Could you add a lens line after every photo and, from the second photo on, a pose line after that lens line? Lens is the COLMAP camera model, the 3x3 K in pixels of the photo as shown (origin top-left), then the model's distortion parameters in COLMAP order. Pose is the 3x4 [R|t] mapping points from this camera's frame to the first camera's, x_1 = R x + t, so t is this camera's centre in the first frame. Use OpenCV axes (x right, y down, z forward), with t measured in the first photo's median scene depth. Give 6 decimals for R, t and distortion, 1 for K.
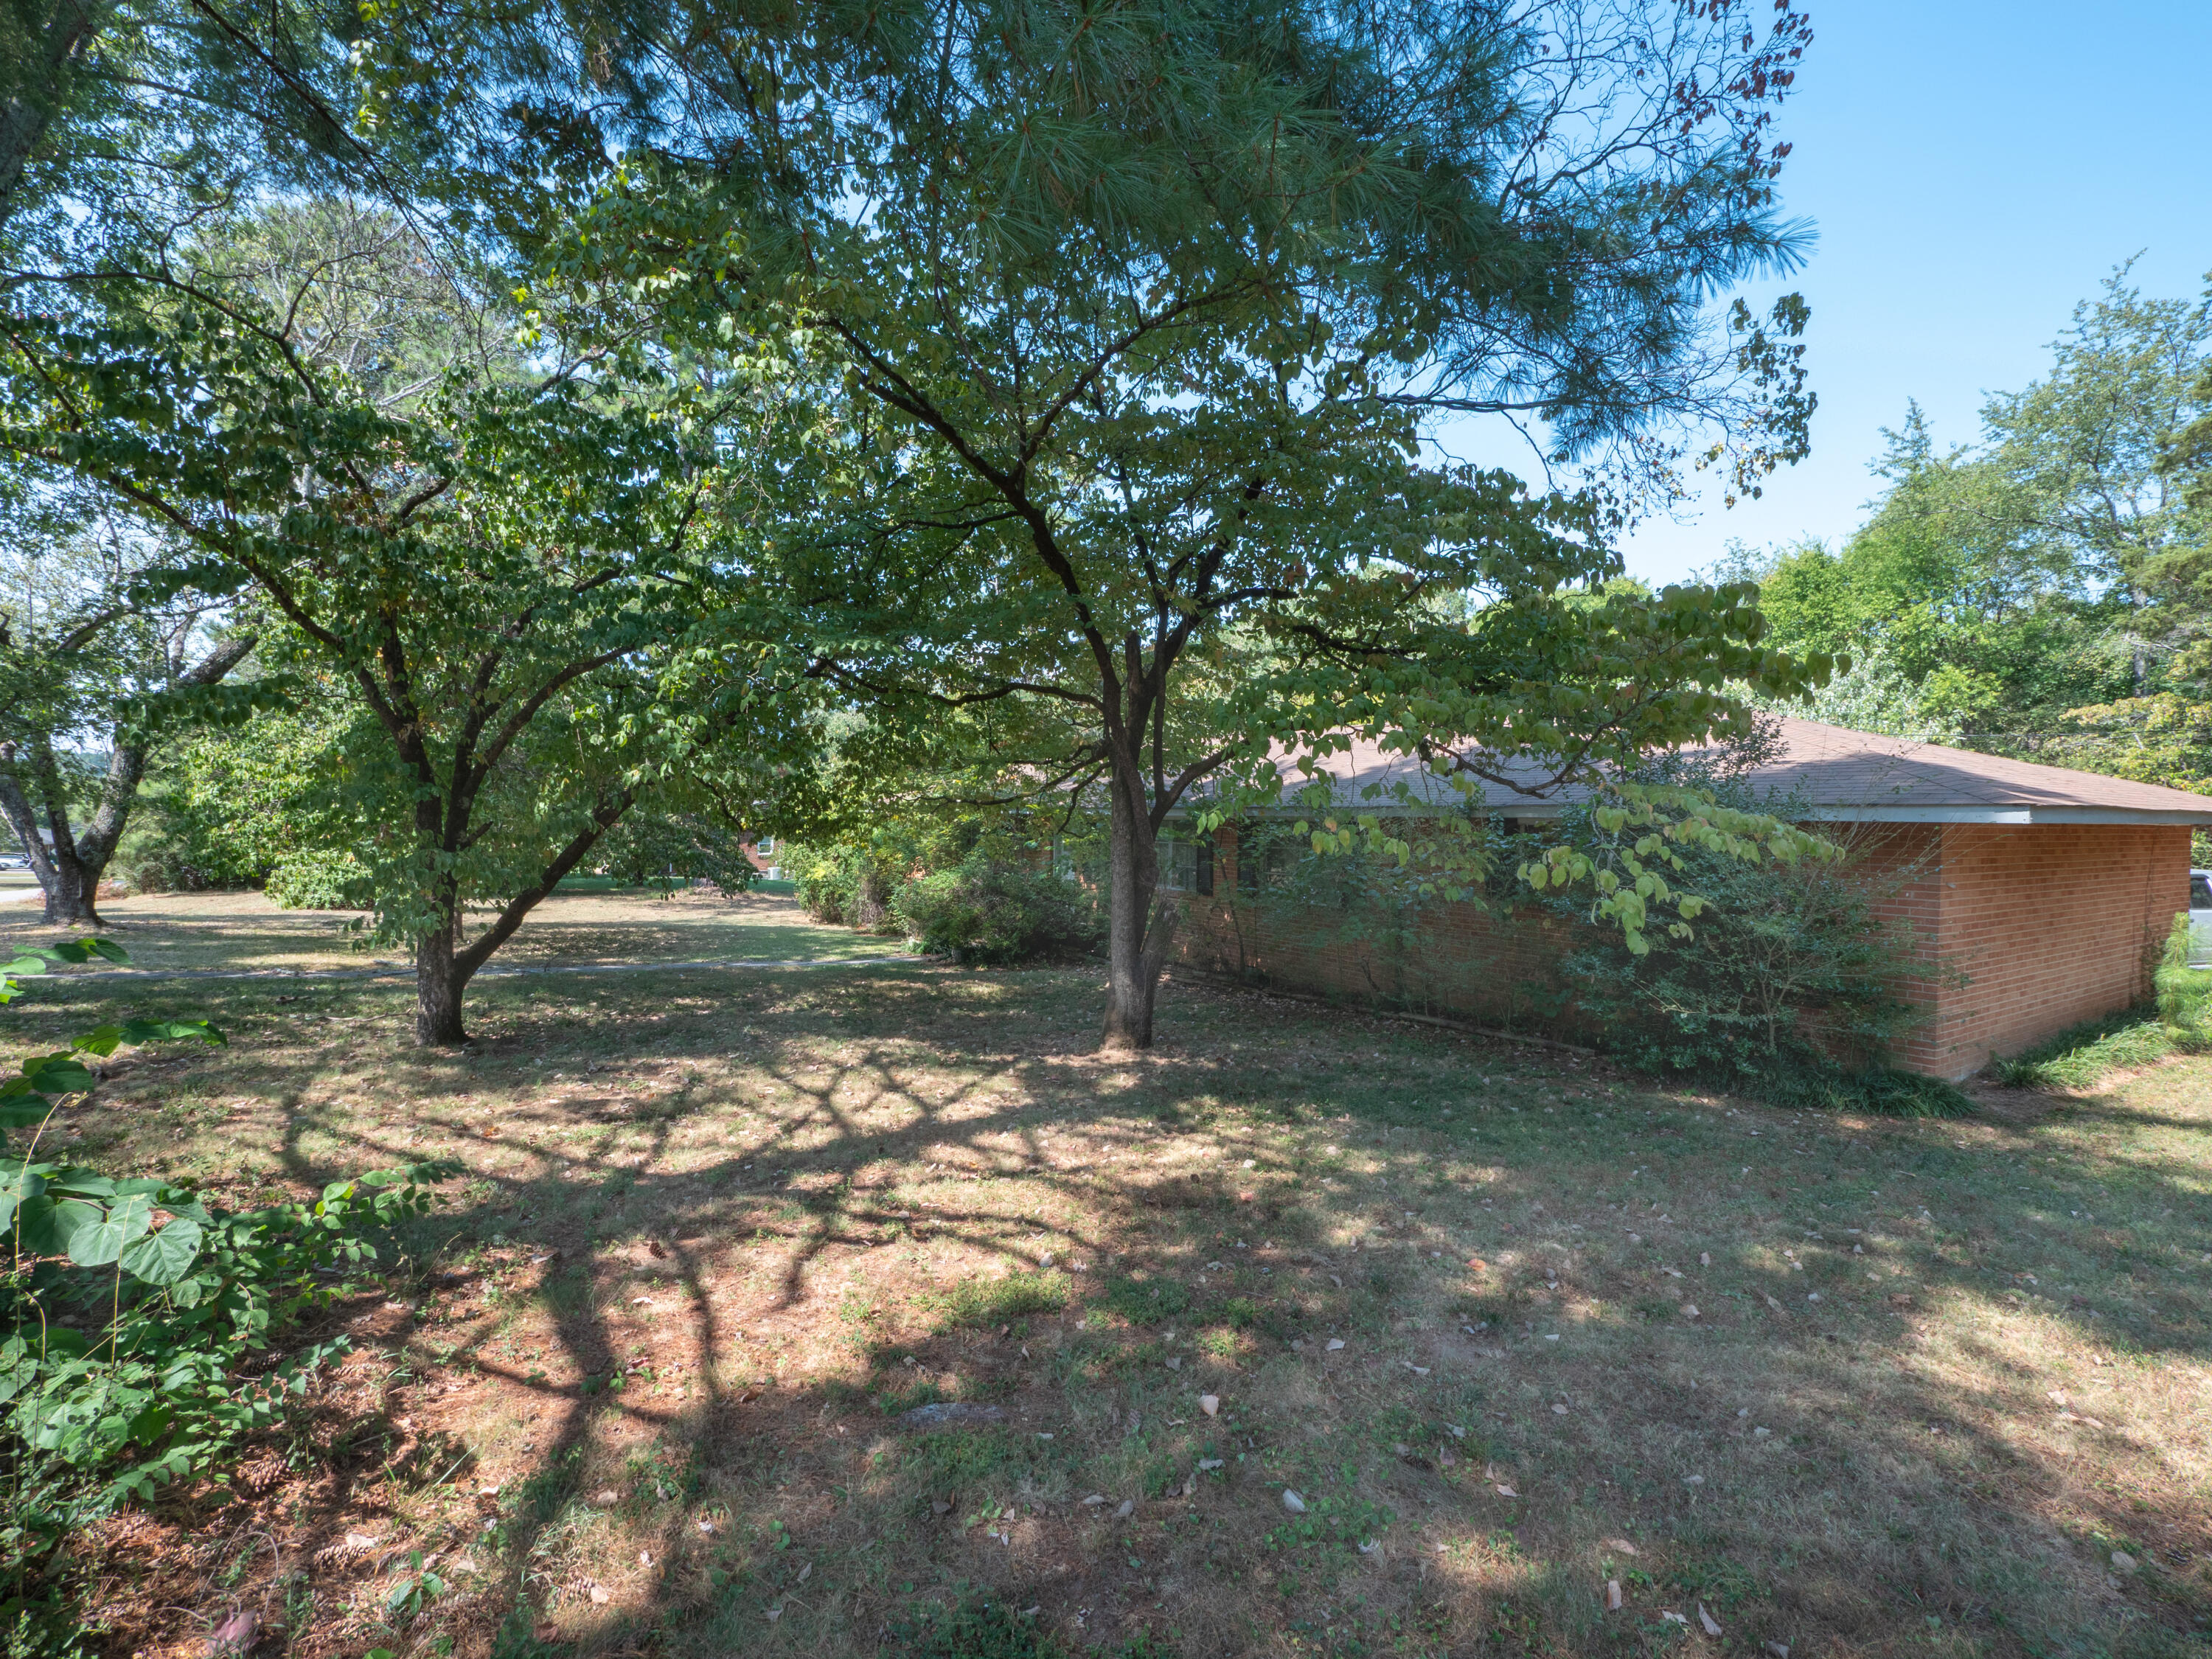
lens RADIAL K [[1034.1, 0, 1104.3], [0, 1034.1, 821.9], [0, 0, 1]] dist [0.002901, 0.001160]
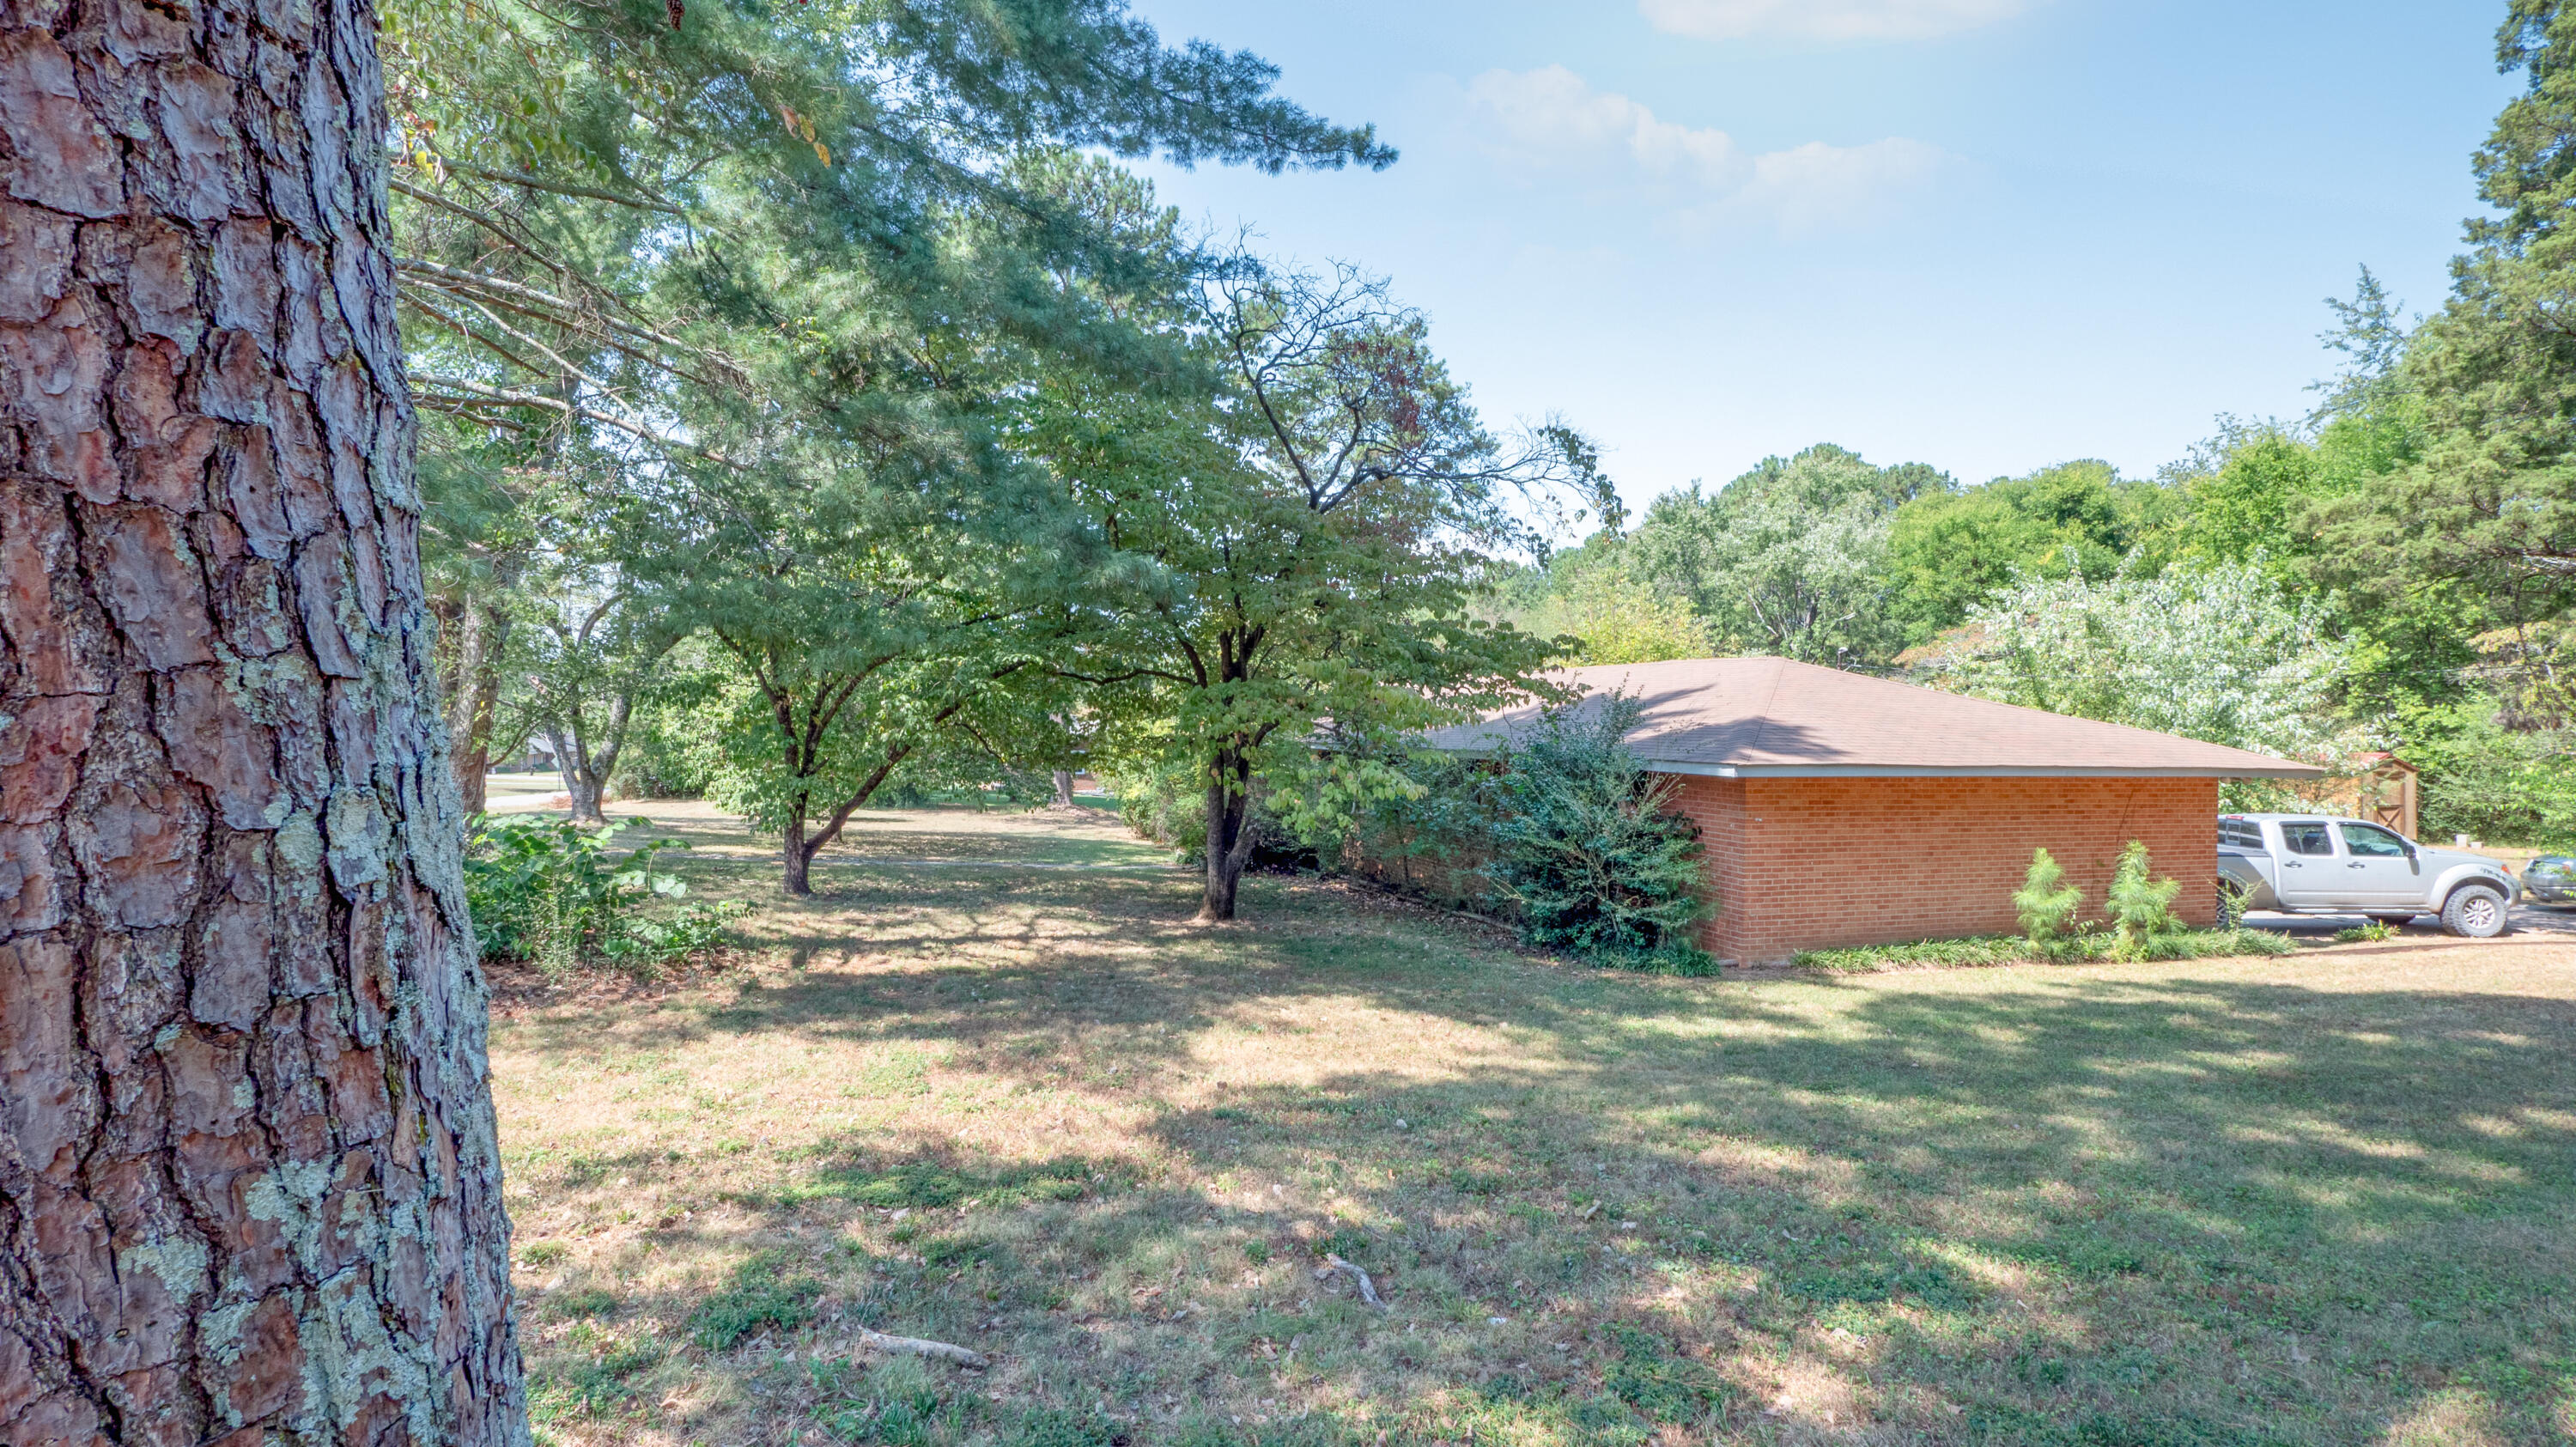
lens RADIAL K [[1231.4, 0, 1276.5], [0, 1231.4, 728.2], [0, 0, 1]] dist [0.002177, 0.000287]
pose [[0.969186, 0.006124, -0.246254, 0.302036], [-0.007368, 0.999964, -0.004130, -0.024614], [0.246220, 0.005817, 0.969196, -0.370923]]
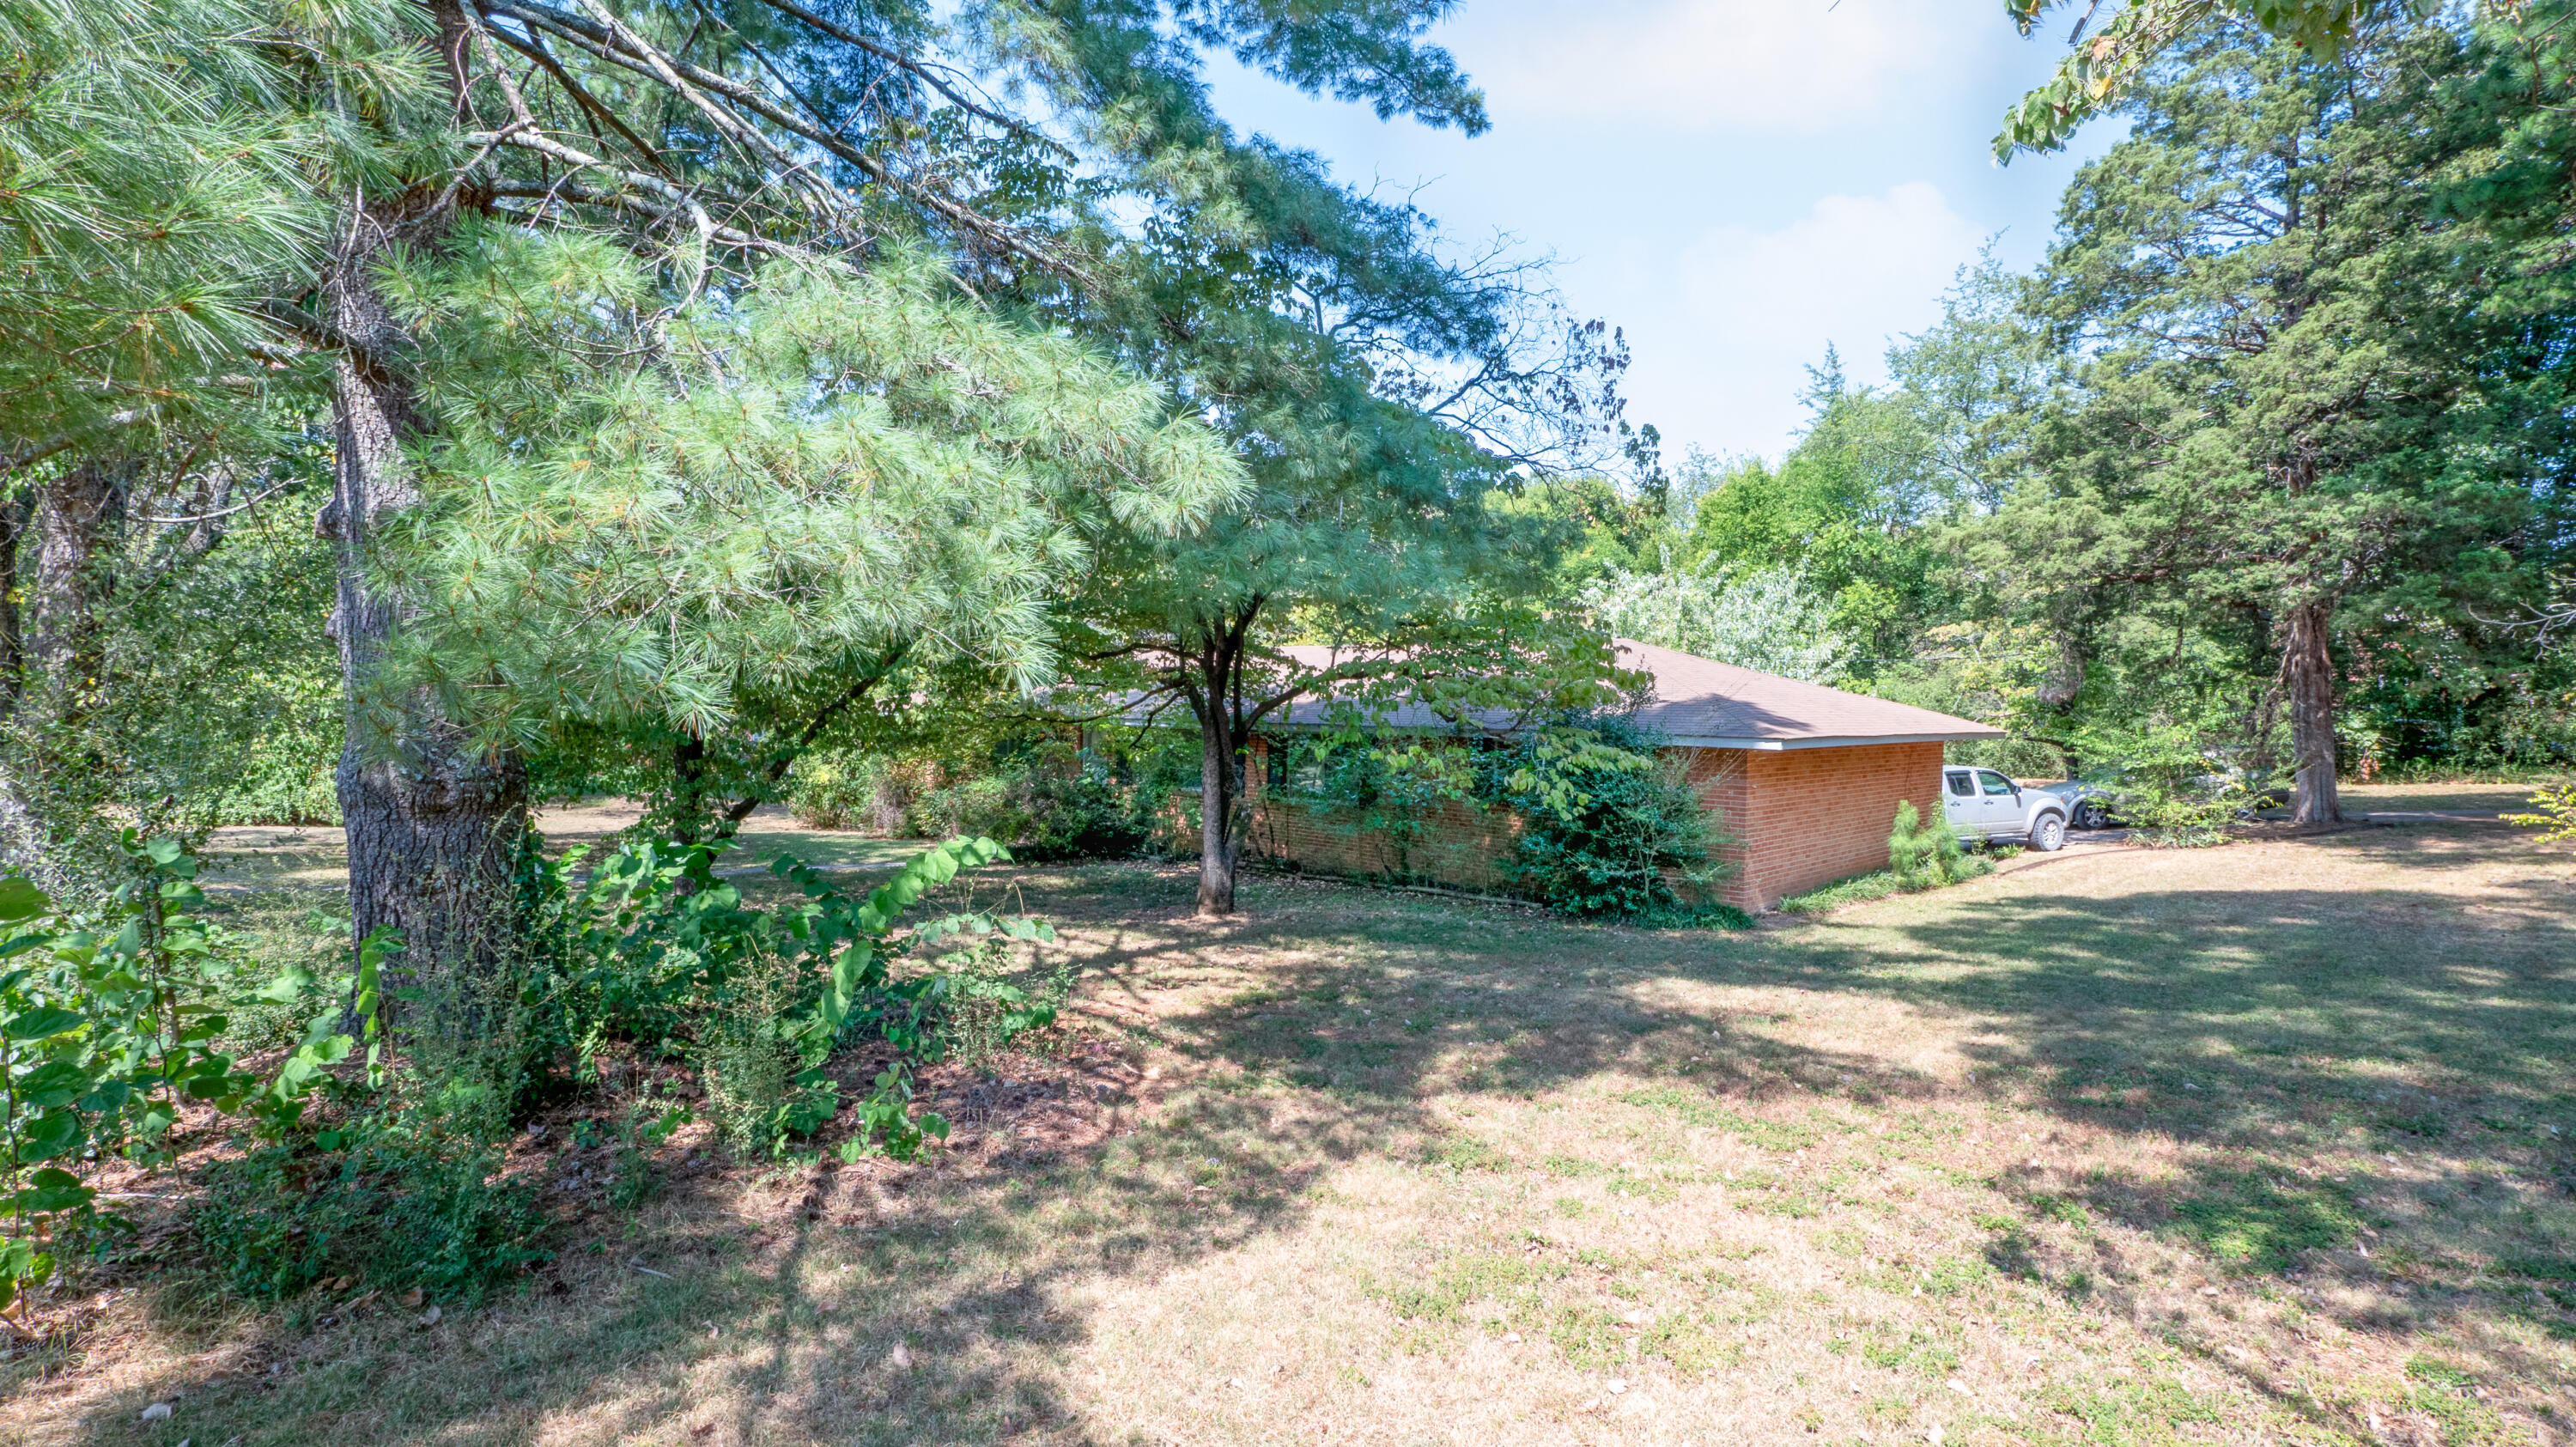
lens RADIAL K [[1231.4, 0, 1298.8], [0, 1231.4, 714.3], [0, 0, 1]] dist [0.002177, 0.000287]
pose [[0.976250, 0.000107, 0.216646, -0.122470], [-0.002032, 0.999960, 0.008660, -0.029683], [-0.216636, -0.008894, 0.976212, -0.322255]]
